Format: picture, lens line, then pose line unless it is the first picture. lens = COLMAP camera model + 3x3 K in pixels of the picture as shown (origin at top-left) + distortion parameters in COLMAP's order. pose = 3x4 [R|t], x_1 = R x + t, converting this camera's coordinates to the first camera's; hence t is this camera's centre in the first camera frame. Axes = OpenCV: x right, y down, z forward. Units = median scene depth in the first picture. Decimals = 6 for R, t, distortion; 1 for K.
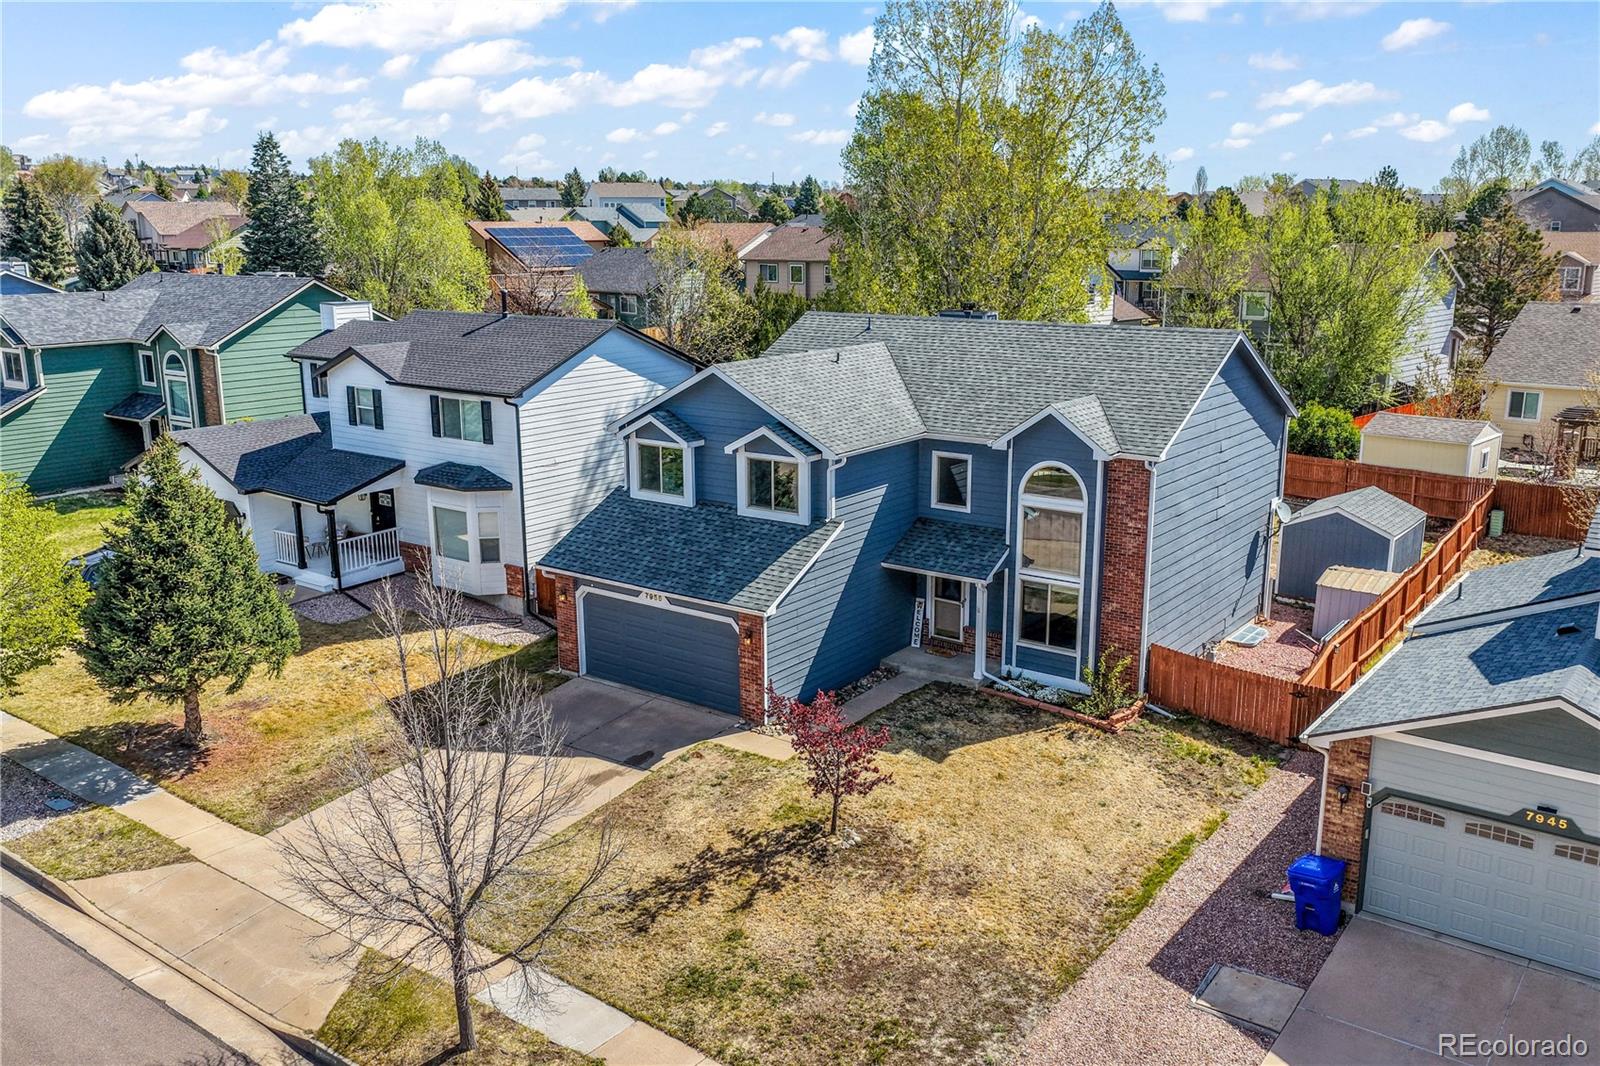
lens RADIAL K [[1342.1, 0, 799.4], [0, 1342.1, 533.4], [0, 0, 1]] dist [-0.012840, 0.034851]
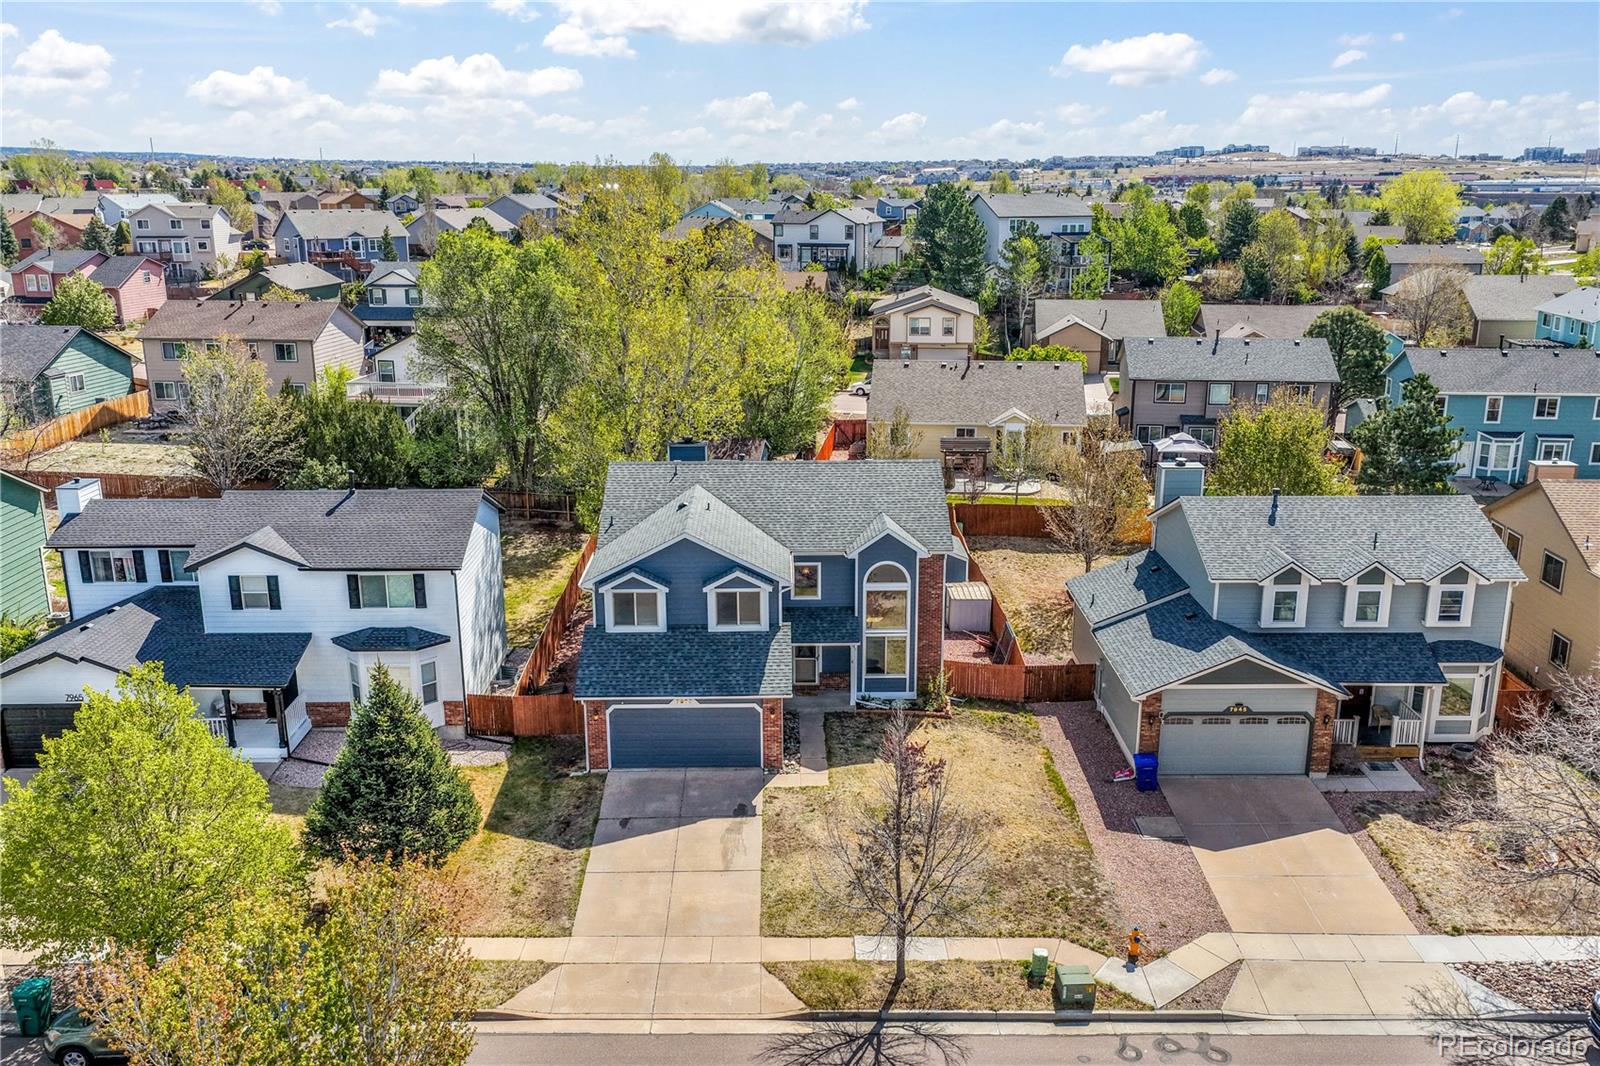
lens RADIAL K [[1342.1, 0, 805.4], [0, 1342.1, 536.6], [0, 0, 1]] dist [-0.012840, 0.034851]
pose [[0.790815, -0.155508, 0.591971, -0.828626], [0.138387, 0.987568, 0.074558, -0.215139], [-0.596205, 0.022960, 0.802504, -0.223596]]
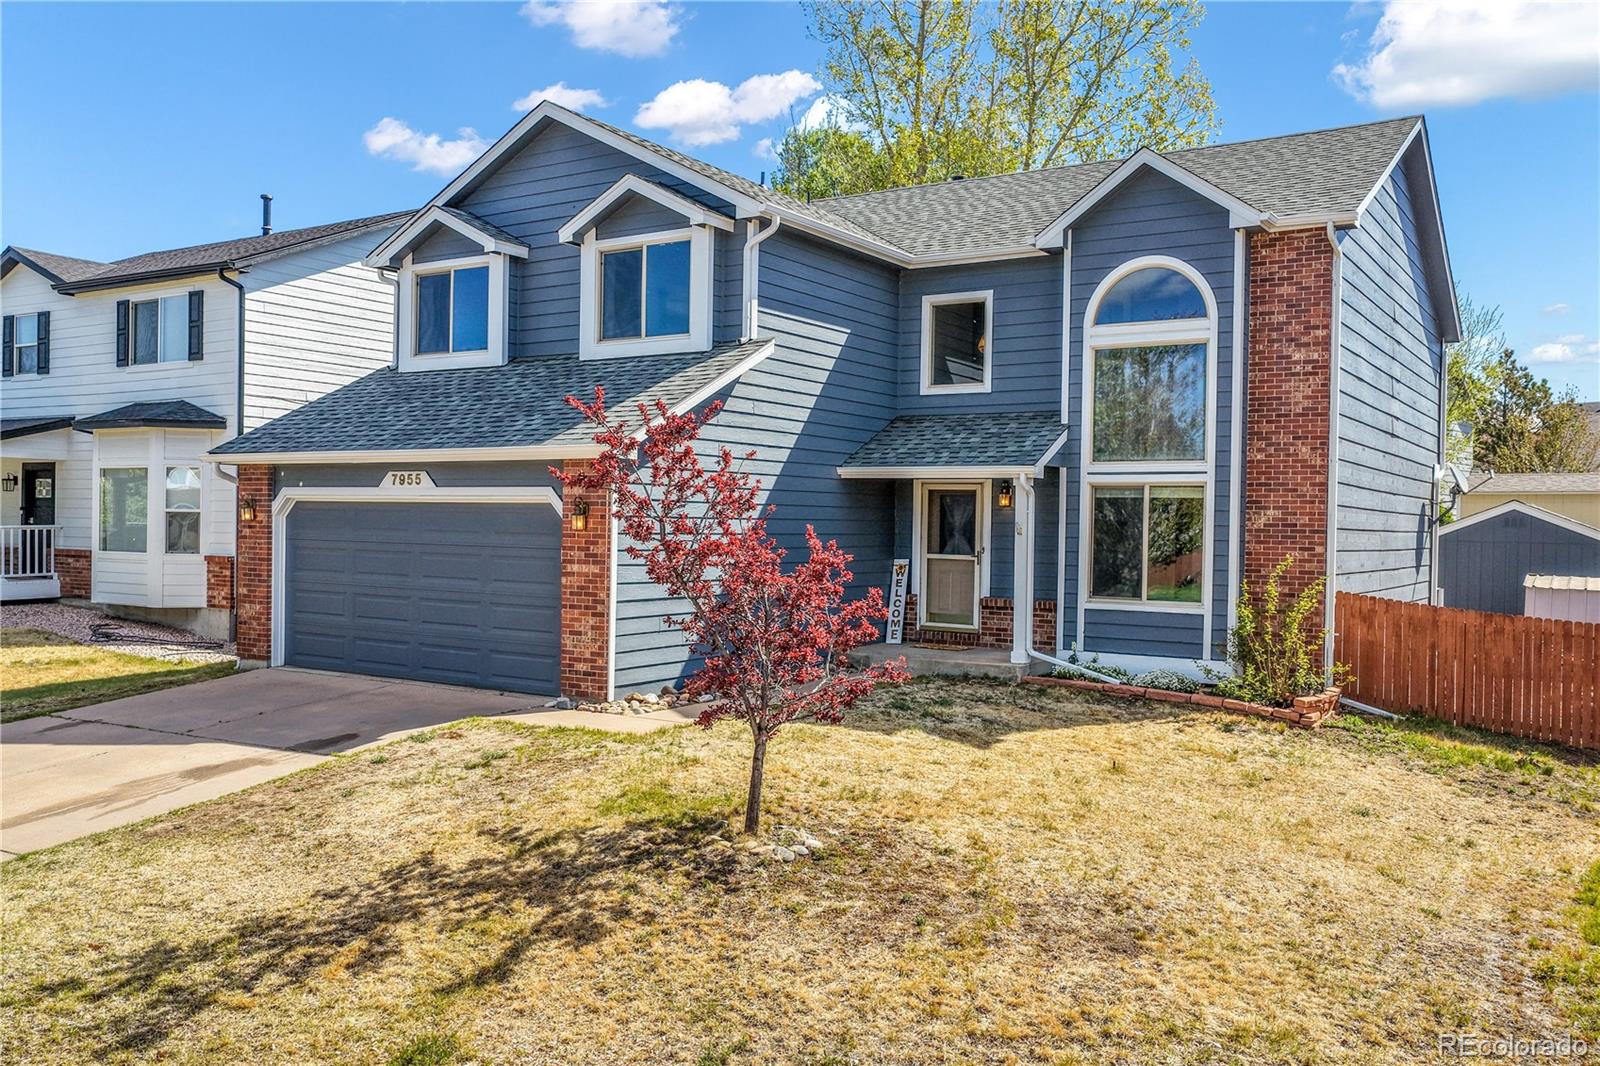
lens RADIAL K [[1342.1, 0, 797.6], [0, 1342.1, 537.3], [0, 0, 1]] dist [-0.012840, 0.034851]
pose [[0.997647, 0.020908, 0.065300, 0.009203], [-0.006022, 0.975412, -0.220306, 0.184908], [-0.068300, 0.219395, 0.973243, 0.492591]]
